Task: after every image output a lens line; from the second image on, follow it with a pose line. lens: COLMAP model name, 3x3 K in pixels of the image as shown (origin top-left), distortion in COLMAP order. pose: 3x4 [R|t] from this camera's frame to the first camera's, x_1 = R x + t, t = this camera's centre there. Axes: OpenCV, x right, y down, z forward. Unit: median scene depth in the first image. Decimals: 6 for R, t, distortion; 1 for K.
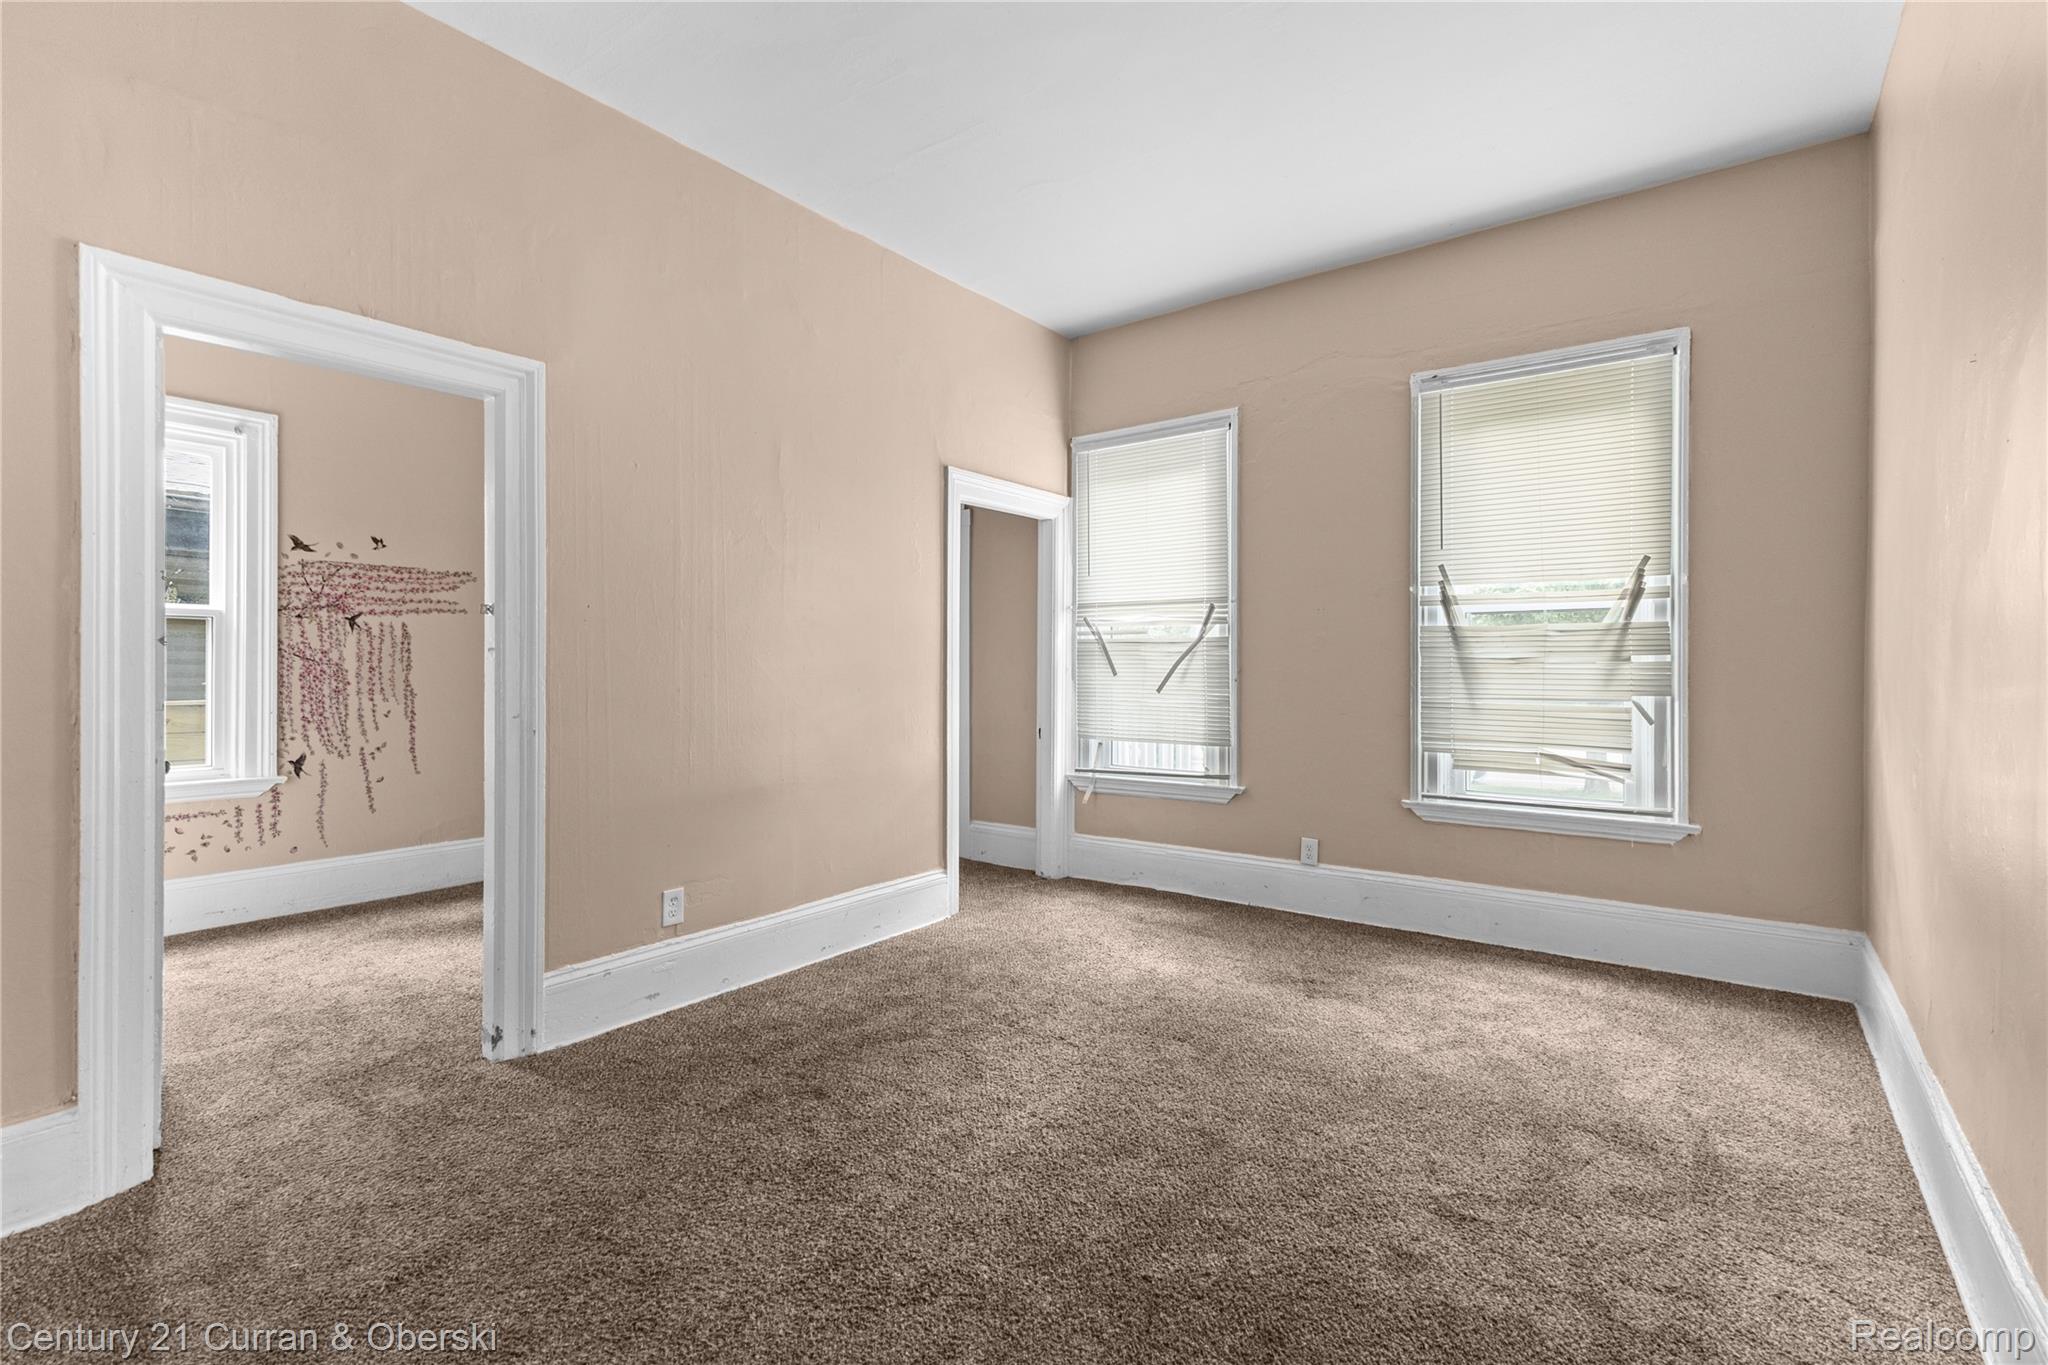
lens RADIAL K [[904.9, 0, 1021.2], [0, 904.9, 668.4], [0, 0, 1]] dist [0.012290, -0.004031]
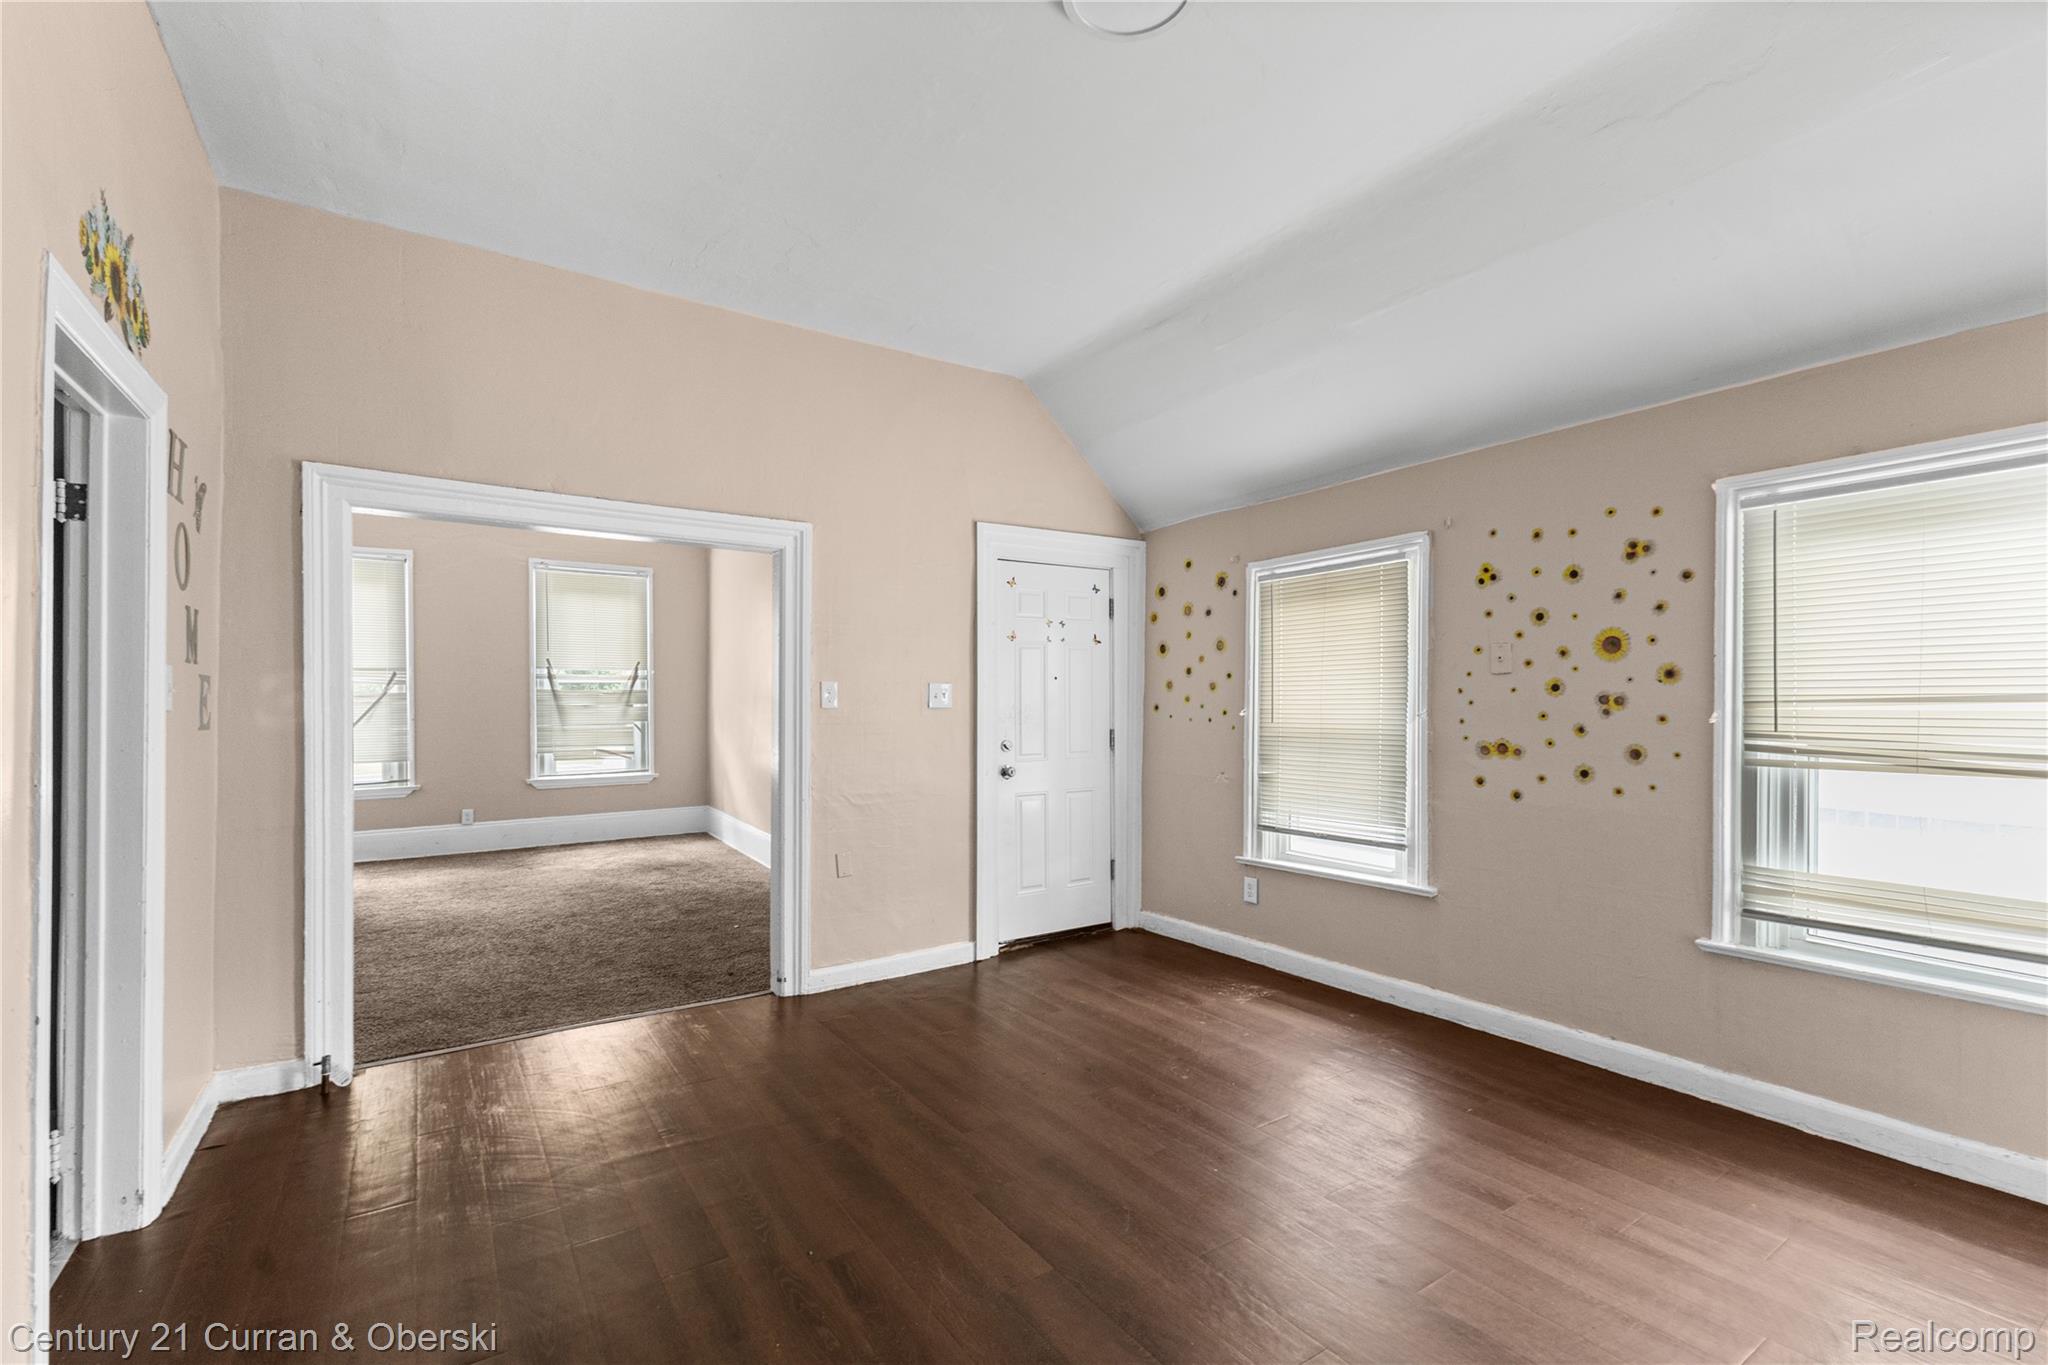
lens RADIAL K [[904.9, 0, 1033.8], [0, 904.9, 689.1], [0, 0, 1]] dist [0.012290, -0.004031]
pose [[0.329279, 0.002561, 0.944229, -0.834895], [0.003349, 0.999987, -0.003880, -0.028460], [-0.944227, 0.004440, 0.329266, -0.517667]]
